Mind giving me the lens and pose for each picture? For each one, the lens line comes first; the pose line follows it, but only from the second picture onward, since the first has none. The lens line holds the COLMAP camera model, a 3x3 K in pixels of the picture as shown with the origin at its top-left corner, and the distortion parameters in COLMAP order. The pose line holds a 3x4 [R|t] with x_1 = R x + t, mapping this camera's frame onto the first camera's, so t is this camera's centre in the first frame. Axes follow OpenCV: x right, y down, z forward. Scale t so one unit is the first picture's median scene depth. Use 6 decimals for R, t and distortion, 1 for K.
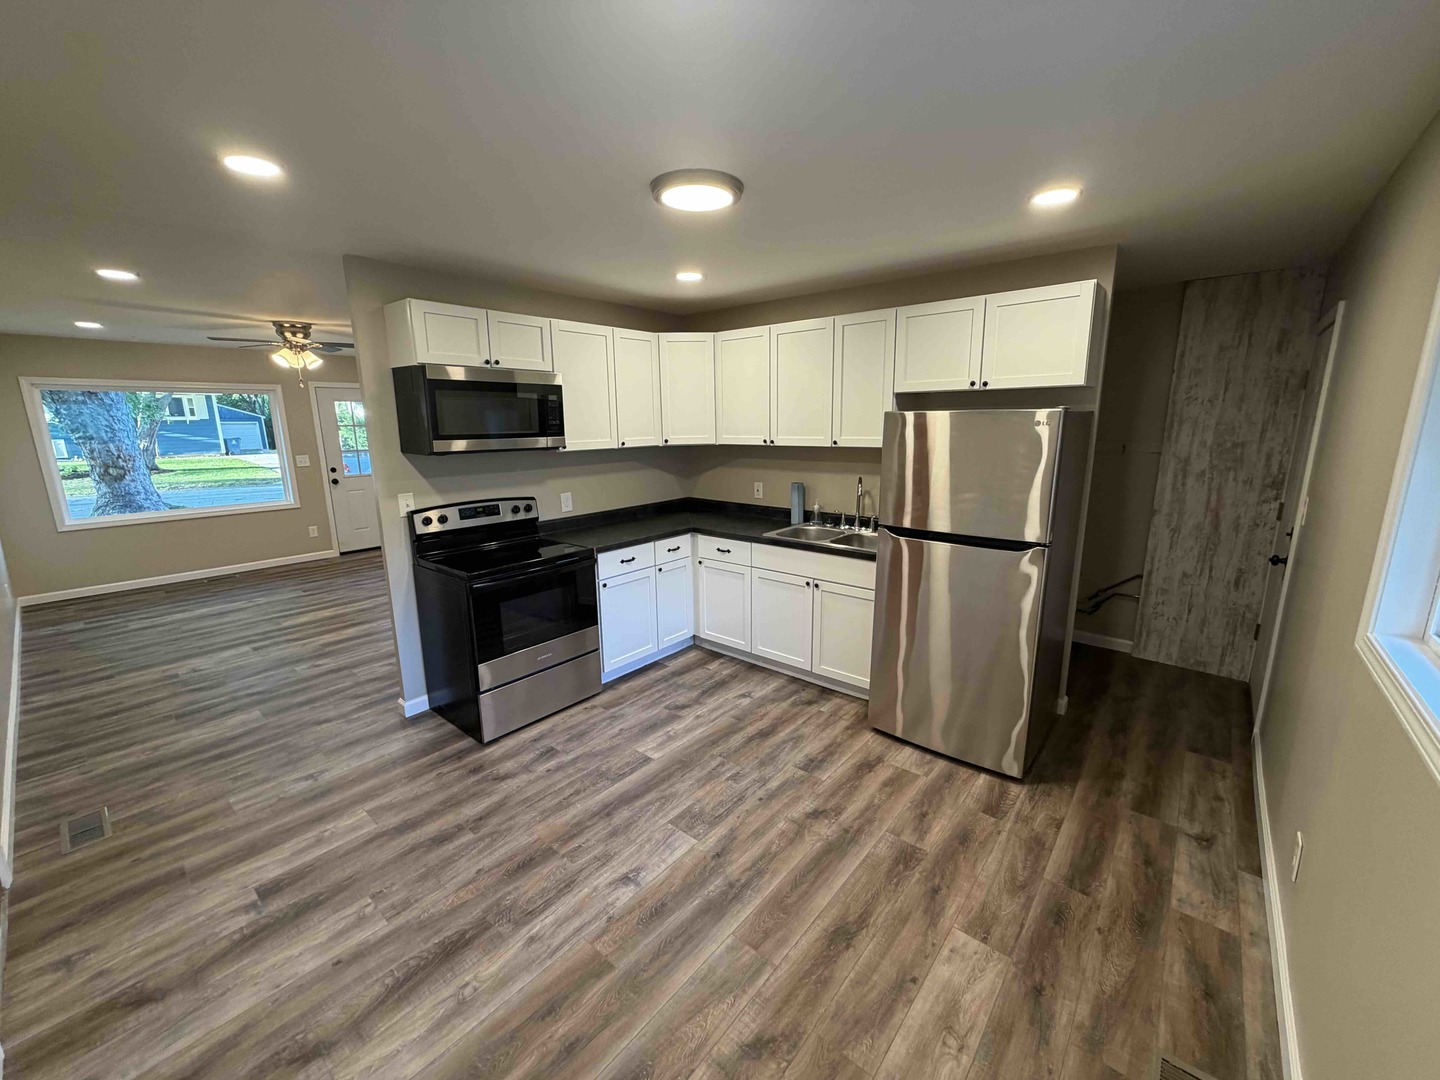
lens RADIAL K [[575.1, 0, 720.4], [0, 575.1, 540.1], [0, 0, 1]] dist [-0.003503, 0.001412]
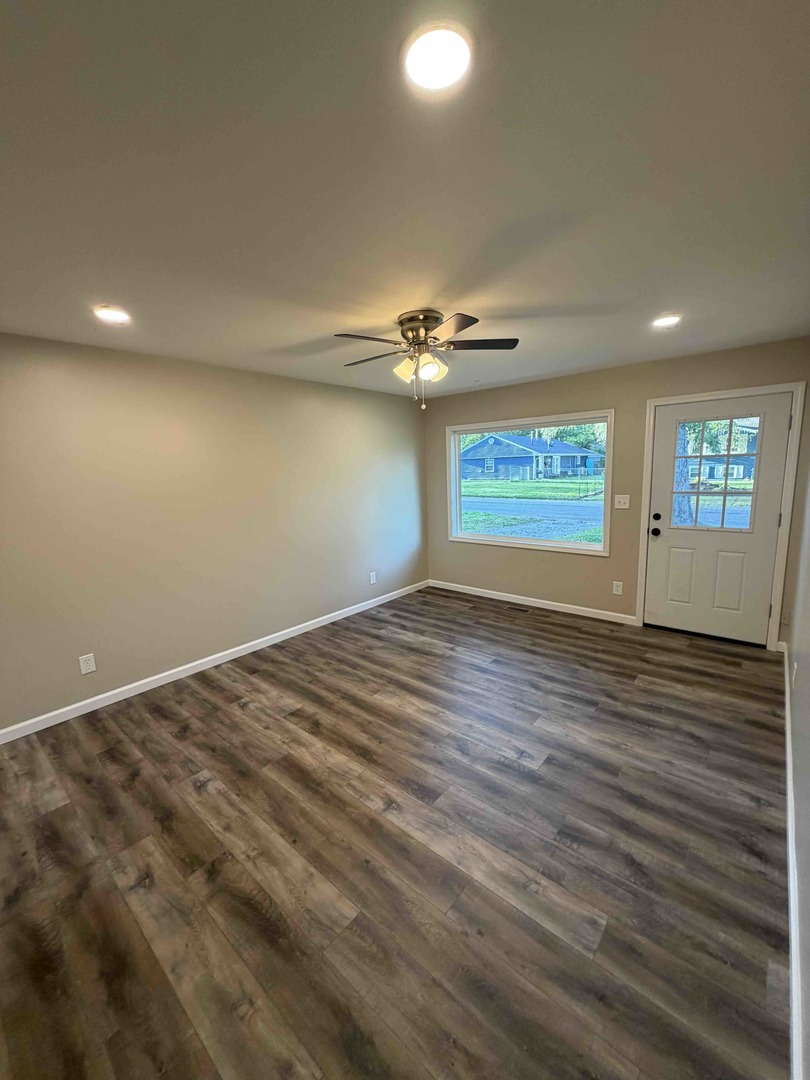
lens RADIAL K [[431.4, 0, 406.3], [0, 431.4, 545.2], [0, 0, 1]] dist [-0.003503, 0.001412]
pose [[-0.005112, 0.190353, -0.981702, -0.163055], [-0.173518, 0.966654, 0.188339, -0.186881], [0.984817, 0.171306, 0.028089, 0.928816]]
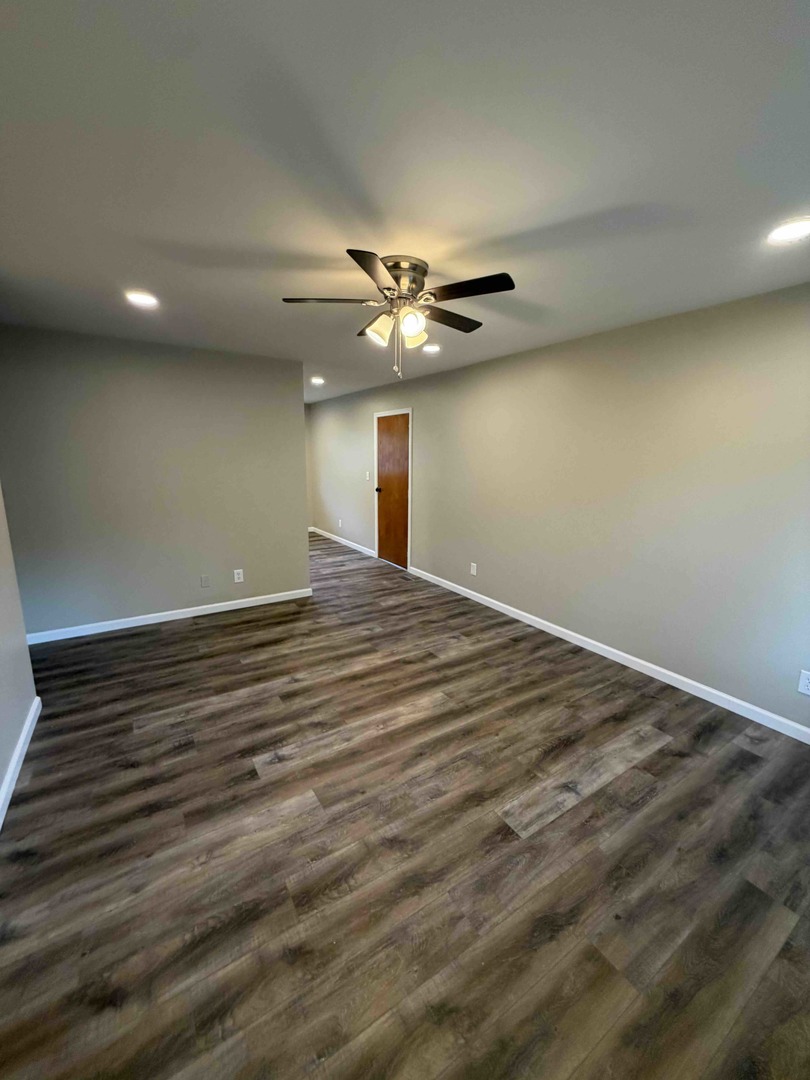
lens RADIAL K [[431.4, 0, 403.4], [0, 431.4, 539.8], [0, 0, 1]] dist [-0.003503, 0.001412]
pose [[-0.954818, -0.056176, 0.291832, -0.819473], [0.063295, 0.921005, 0.384375, -0.266356], [-0.290372, 0.385480, -0.875836, 1.367527]]
